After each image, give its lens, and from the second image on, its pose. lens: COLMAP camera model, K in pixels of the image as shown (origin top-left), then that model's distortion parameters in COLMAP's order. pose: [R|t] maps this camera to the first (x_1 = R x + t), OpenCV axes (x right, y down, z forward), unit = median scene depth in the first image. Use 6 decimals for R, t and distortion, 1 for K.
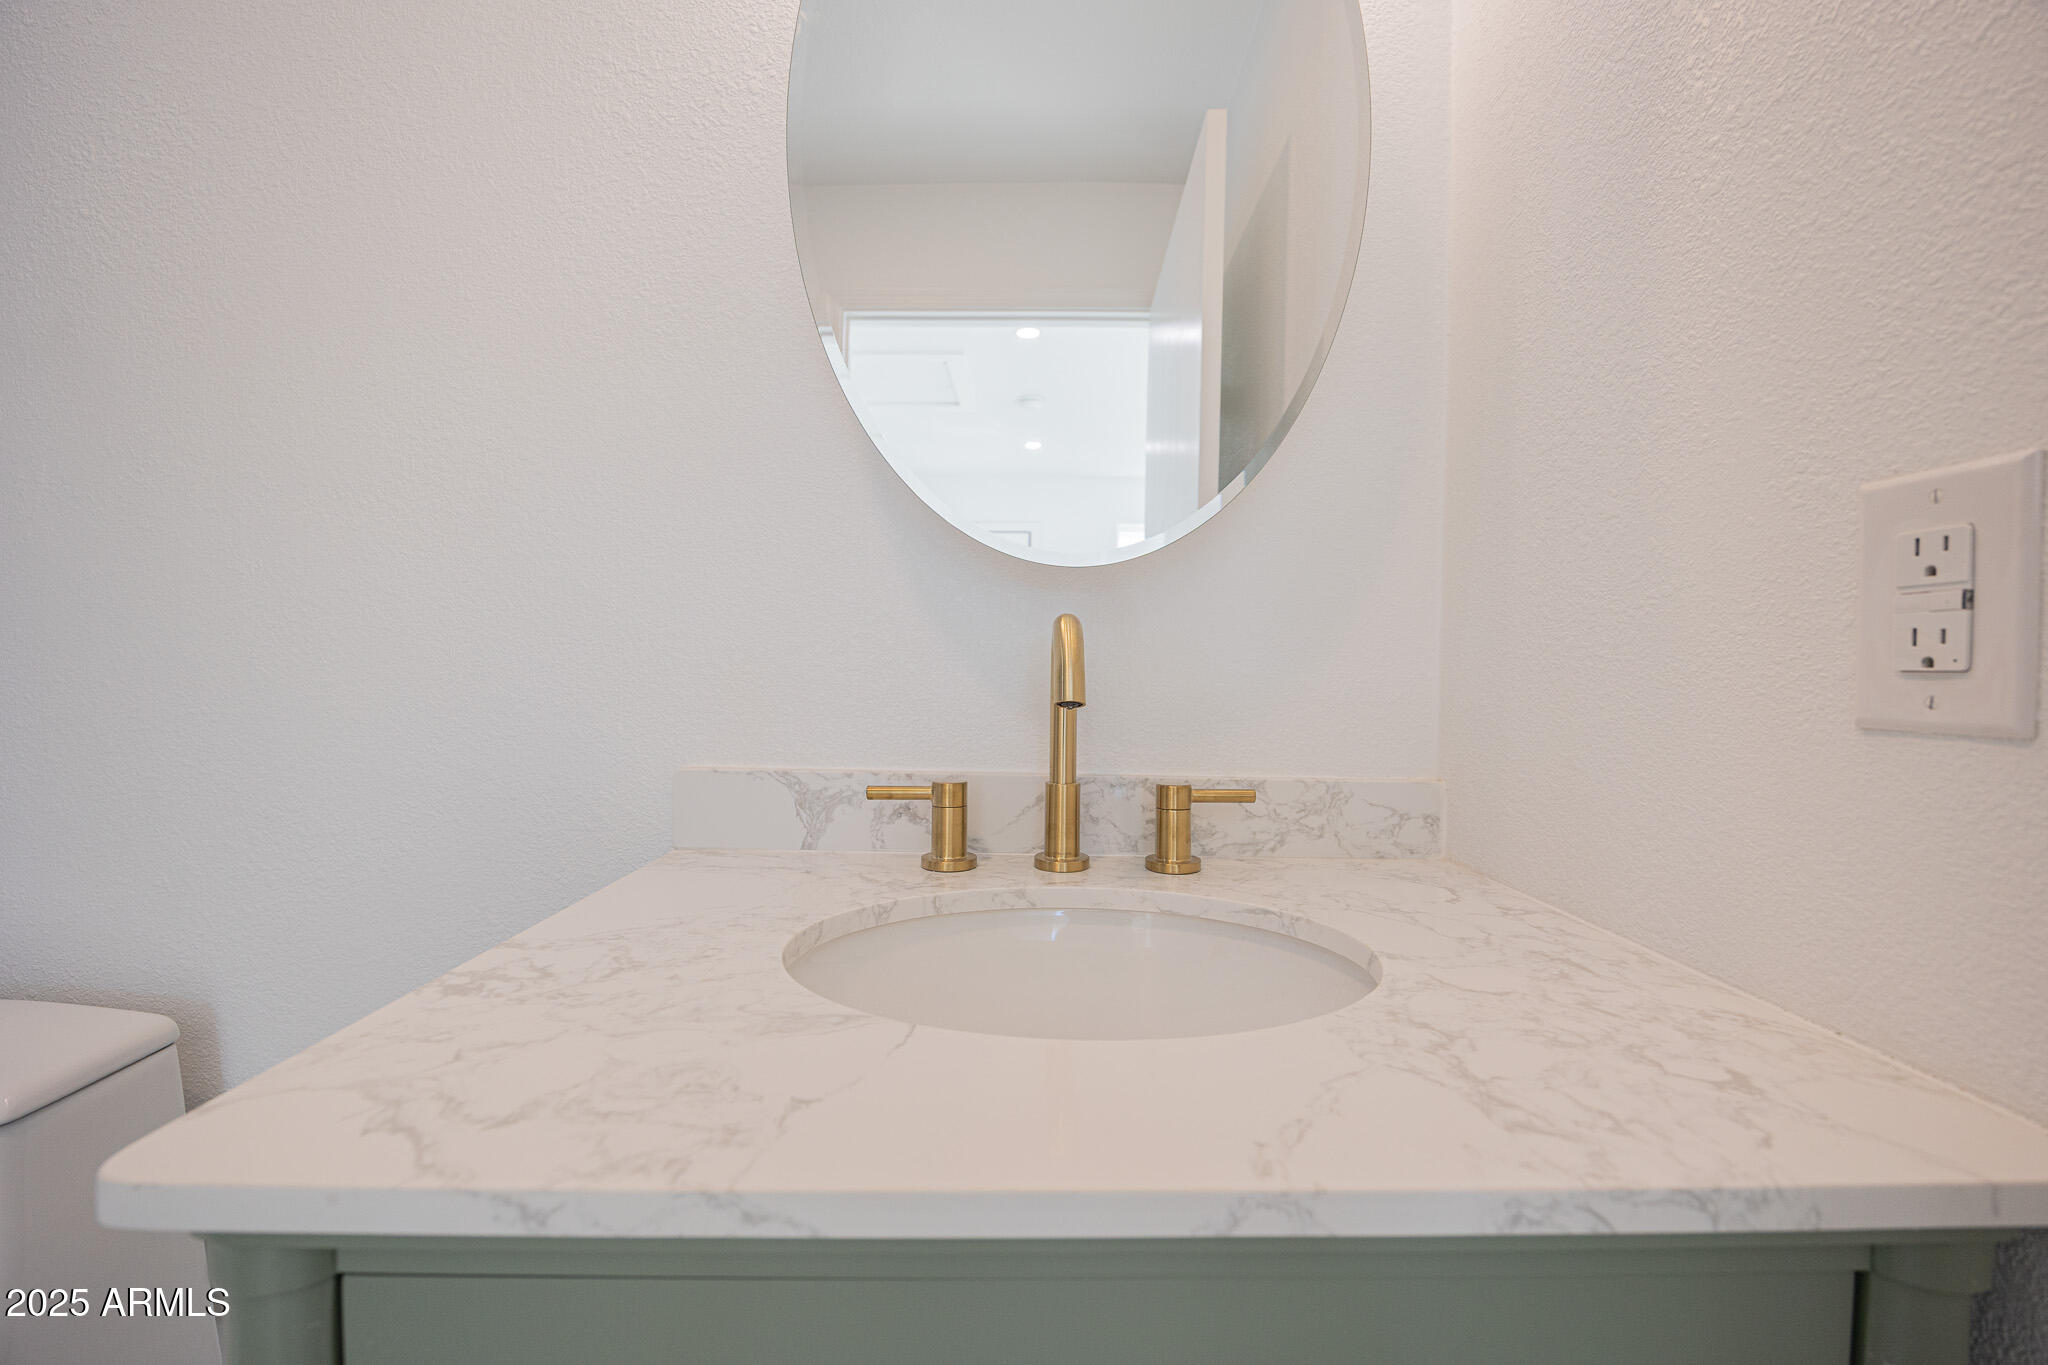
lens RADIAL K [[888.1, 0, 1036.3], [0, 888.1, 665.5], [0, 0, 1]] dist [-0.015561, -0.000066]
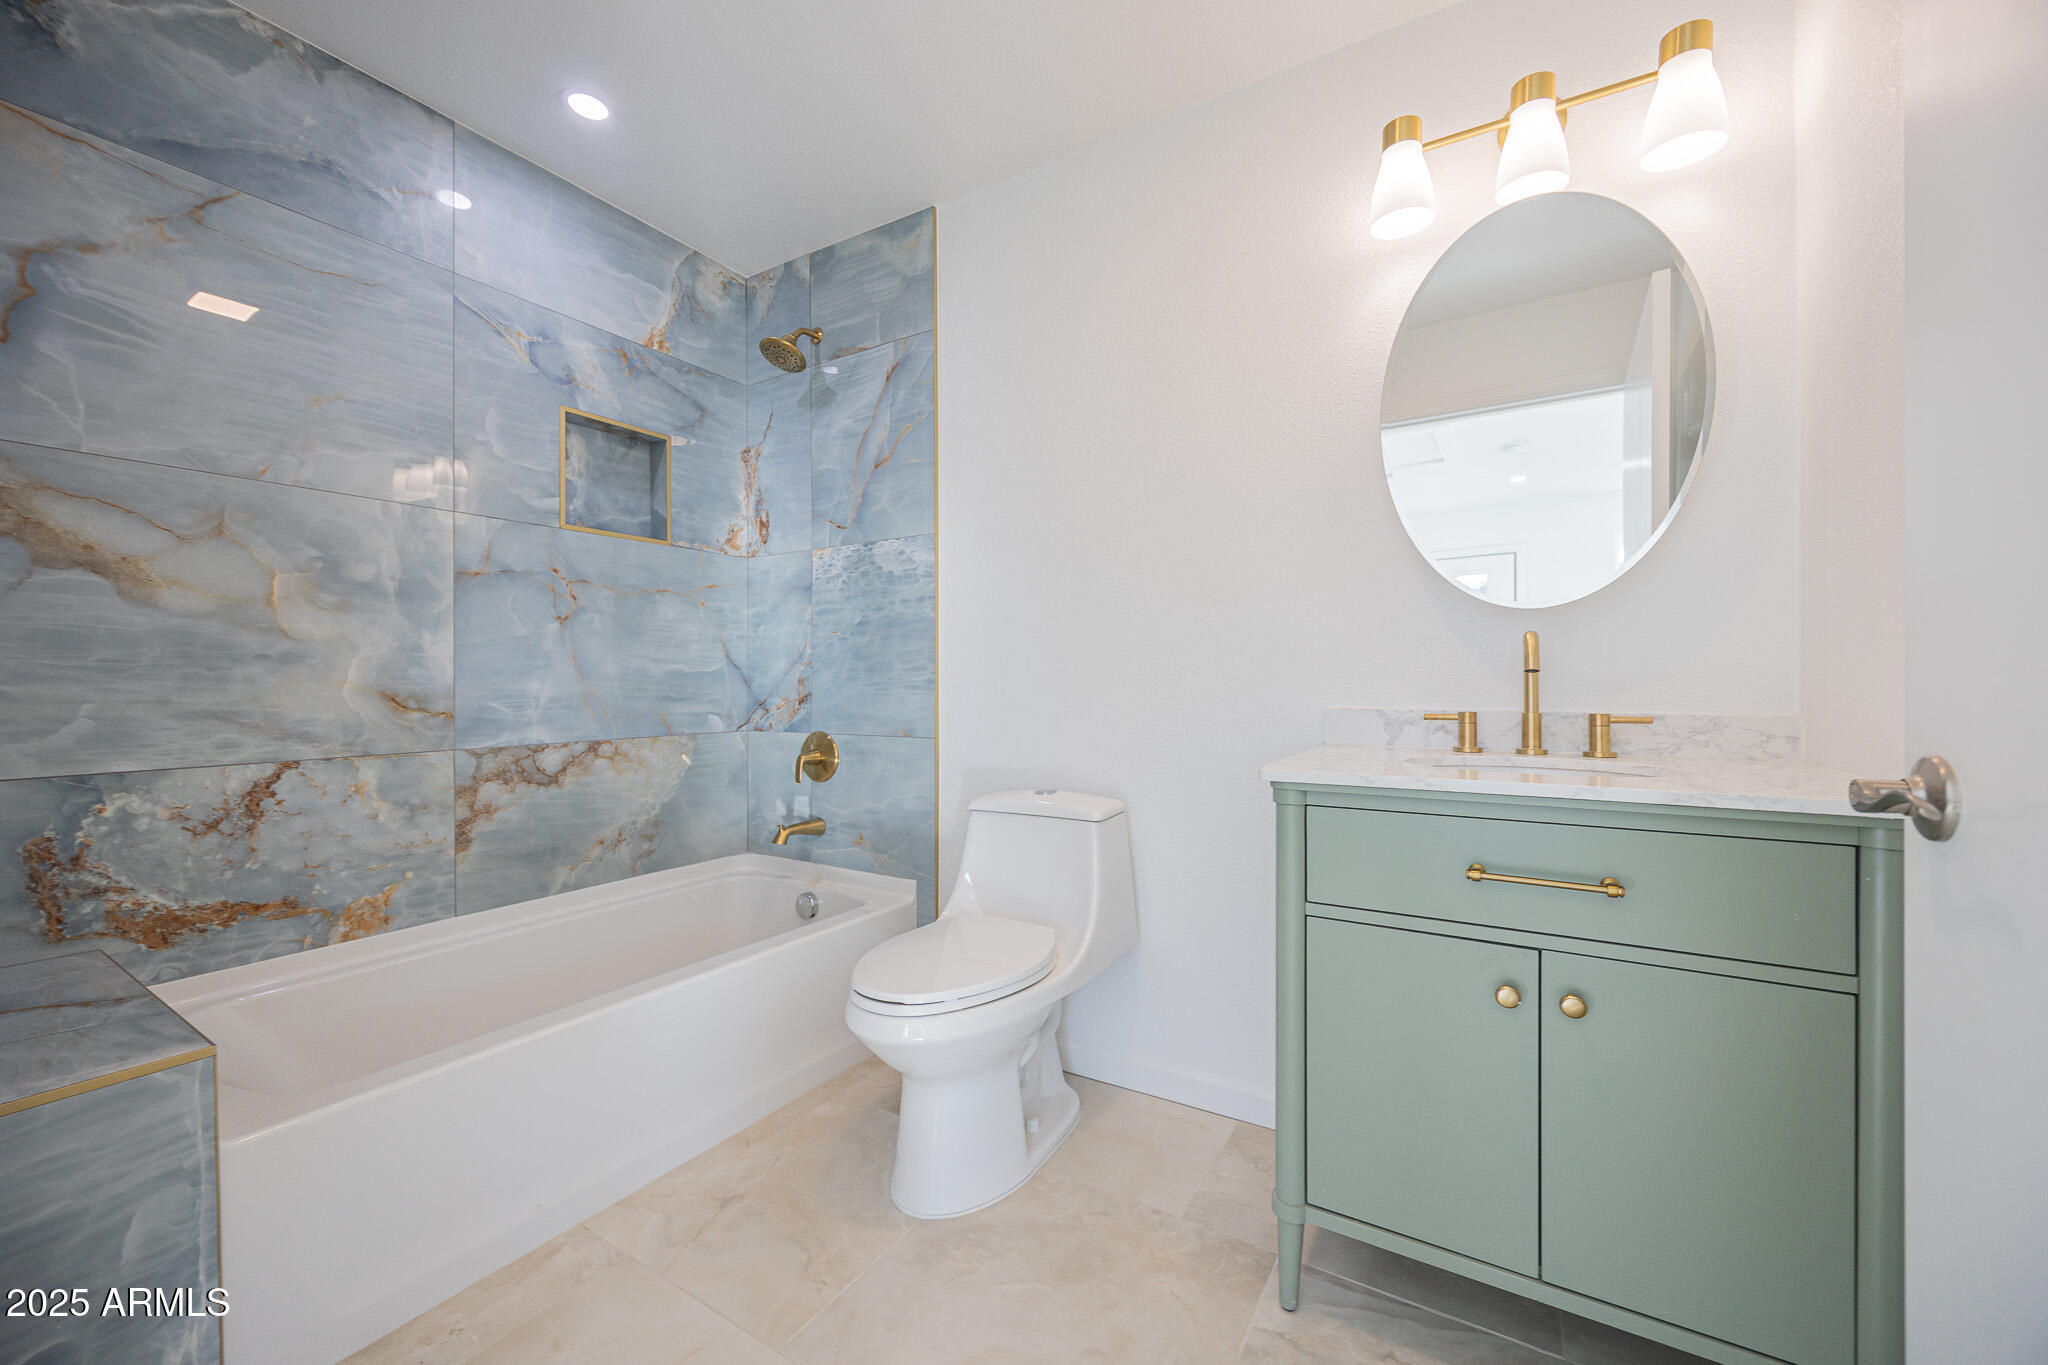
lens RADIAL K [[799.0, 0, 996.3], [0, 799.0, 687.5], [0, 0, 1]] dist [-0.000760, -0.000979]
pose [[0.833136, -0.015722, -0.552845, 0.020196], [0.015717, 0.999865, -0.004749, 0.061226], [0.552845, -0.004732, 0.833271, -1.177781]]
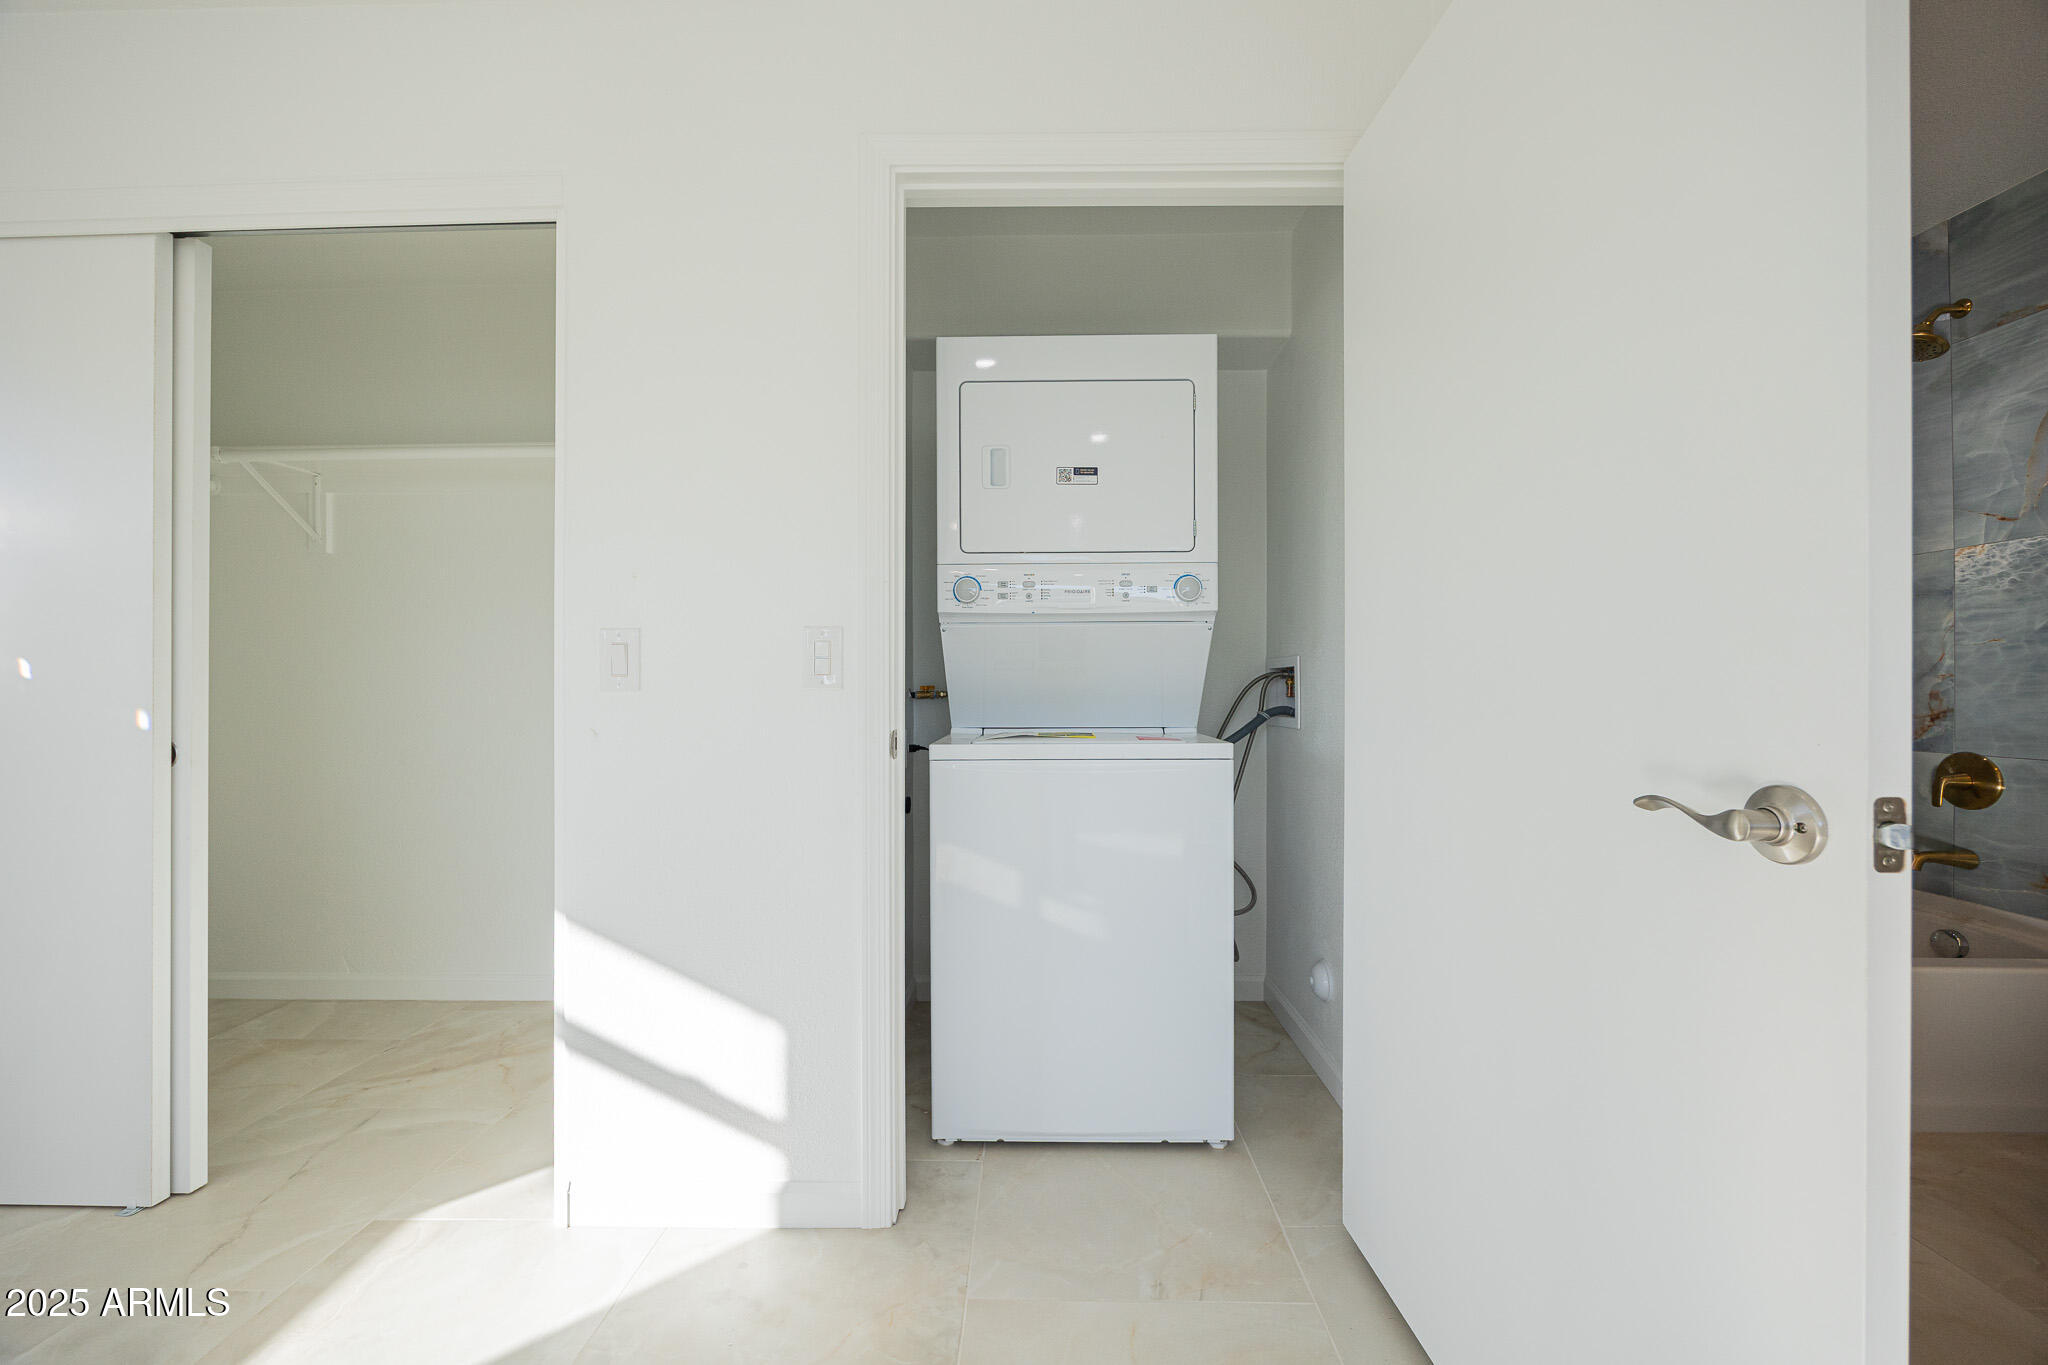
lens RADIAL K [[799.0, 0, 1008.1], [0, 799.0, 700.1], [0, 0, 1]] dist [-0.000760, -0.000979]
pose [[-0.039200, -0.000648, -0.999231, 0.588208], [0.033904, 0.999423, -0.001978, -0.077872], [0.998656, -0.033955, -0.039156, -2.143744]]
